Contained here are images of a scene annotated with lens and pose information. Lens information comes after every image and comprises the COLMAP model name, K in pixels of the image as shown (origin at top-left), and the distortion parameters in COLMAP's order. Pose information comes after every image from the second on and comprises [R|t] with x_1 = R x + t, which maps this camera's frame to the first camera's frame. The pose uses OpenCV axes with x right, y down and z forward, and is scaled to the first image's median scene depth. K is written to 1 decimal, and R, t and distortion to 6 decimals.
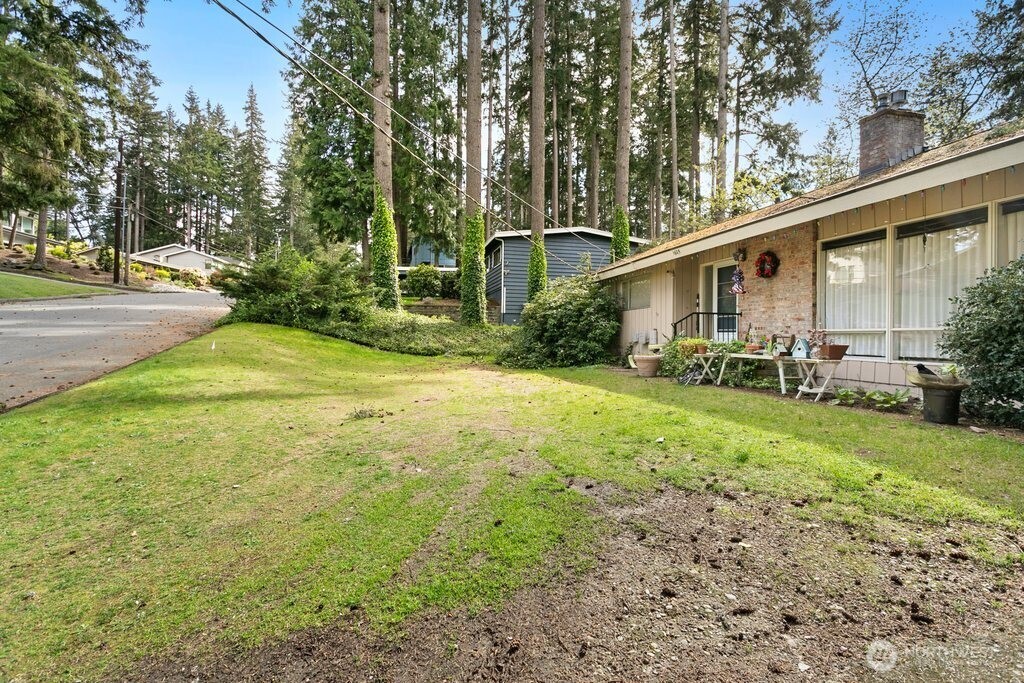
lens RADIAL K [[469.7, 0, 512.0], [0, 469.7, 341.5], [0, 0, 1]] dist [0.000130, 0.000288]
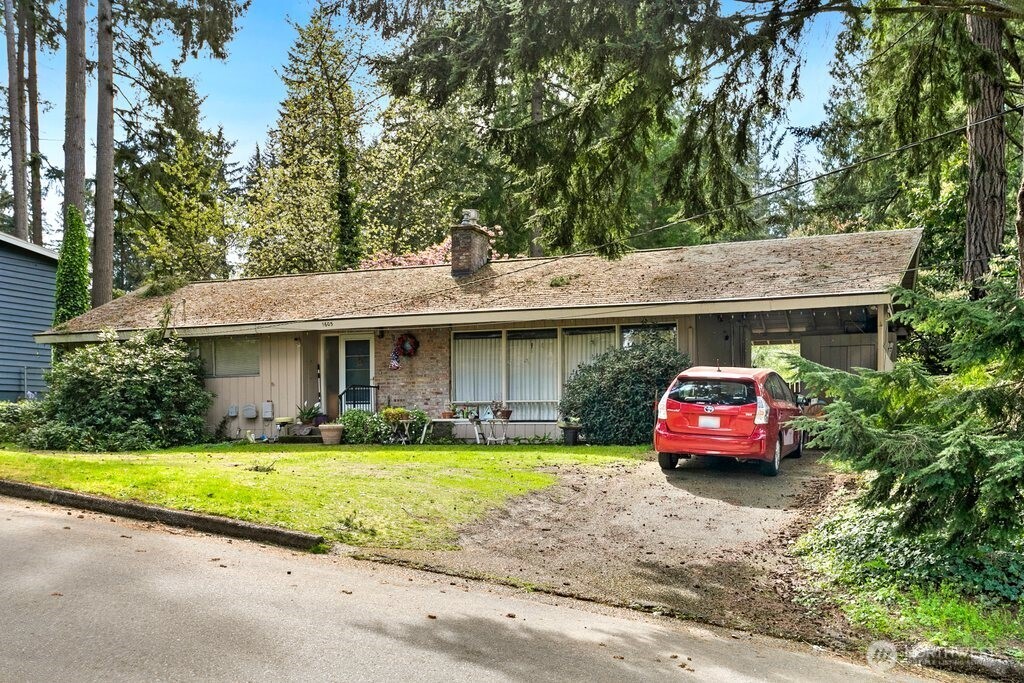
lens RADIAL K [[1018.6, 0, 512.0], [0, 1018.6, 341.5], [0, 0, 1]] dist [0.004786, 0.002467]
pose [[0.575911, 0.061958, 0.815161, -1.365607], [0.014296, 0.996208, -0.085819, 0.045862], [-0.817387, 0.061077, 0.572842, -0.644386]]
